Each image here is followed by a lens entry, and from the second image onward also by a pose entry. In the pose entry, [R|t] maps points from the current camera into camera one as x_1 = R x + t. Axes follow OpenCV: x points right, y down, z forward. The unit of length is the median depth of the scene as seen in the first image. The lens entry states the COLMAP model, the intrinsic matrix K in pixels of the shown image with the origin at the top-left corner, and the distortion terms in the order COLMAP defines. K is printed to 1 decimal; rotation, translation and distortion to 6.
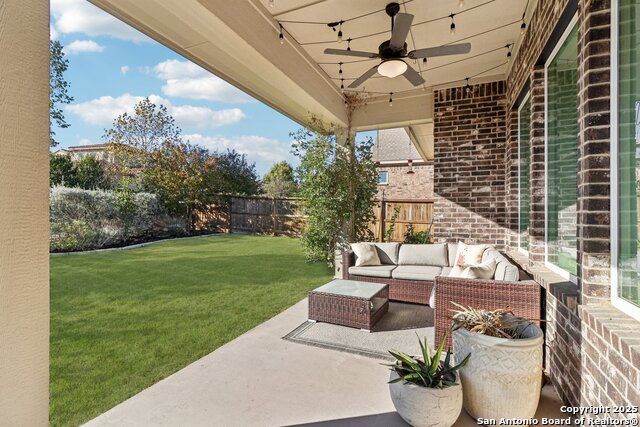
lens RADIAL K [[295.6, 0, 318.6], [0, 295.6, 211.9], [0, 0, 1]] dist [-0.000142, -0.000692]
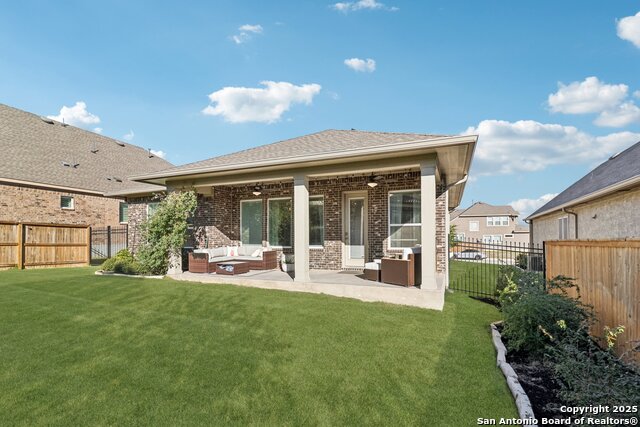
lens RADIAL K [[306.4, 0, 321.6], [0, 306.4, 234.0], [0, 0, 1]] dist [-0.001015, -0.000178]
pose [[-0.032256, 0.003316, 0.999474, -0.788466], [0.004134, 0.999986, -0.003184, 0.002187], [-0.999471, 0.004029, -0.032270, 0.085797]]
